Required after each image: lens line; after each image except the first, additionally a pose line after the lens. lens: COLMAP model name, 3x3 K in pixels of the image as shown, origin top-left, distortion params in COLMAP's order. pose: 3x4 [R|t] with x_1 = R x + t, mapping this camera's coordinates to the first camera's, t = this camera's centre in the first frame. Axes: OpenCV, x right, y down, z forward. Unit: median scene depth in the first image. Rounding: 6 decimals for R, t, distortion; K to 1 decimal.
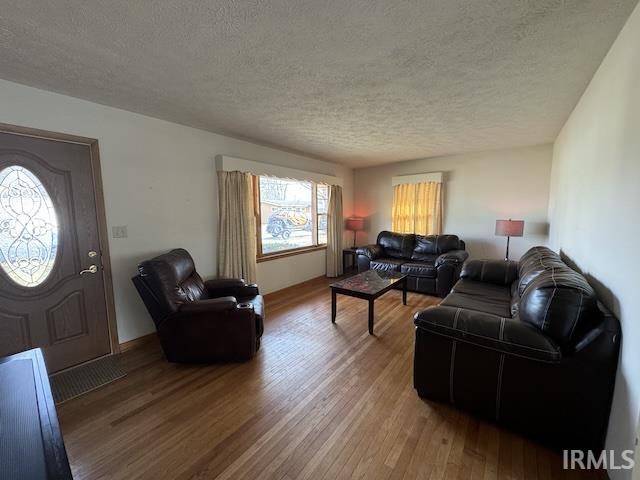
lens RADIAL K [[255.5, 0, 320.0], [0, 255.5, 240.0], [0, 0, 1]] dist [-0.001065, 0.000048]
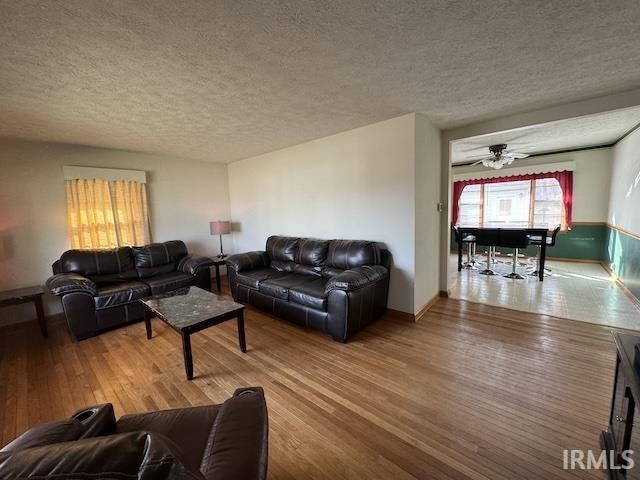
lens RADIAL K [[255.5, 0, 320.0], [0, 255.5, 240.0], [0, 0, 1]] dist [-0.001065, 0.000048]
pose [[0.065605, -0.113305, 0.991392, -0.373670], [0.149148, 0.983485, 0.102532, -0.037927], [-0.986636, 0.141138, 0.081421, 0.383535]]
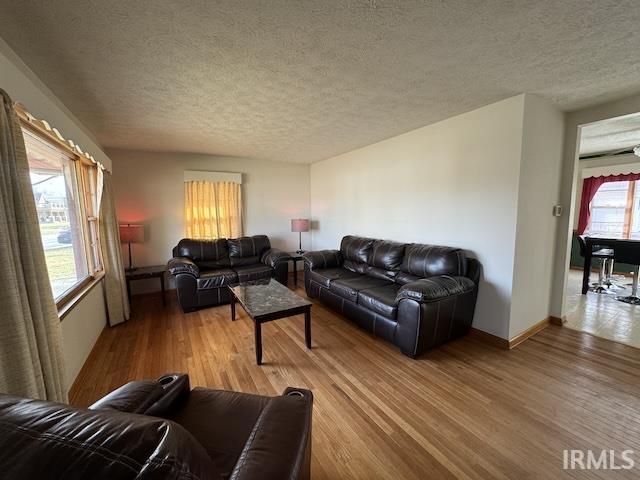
lens RADIAL K [[255.5, 0, 320.0], [0, 255.5, 240.0], [0, 0, 1]] dist [-0.001065, 0.000048]
pose [[0.376778, -0.102681, 0.920595, -0.351791], [0.117217, 0.991133, 0.062575, -0.037137], [-0.918857, 0.084332, 0.385473, 0.364548]]
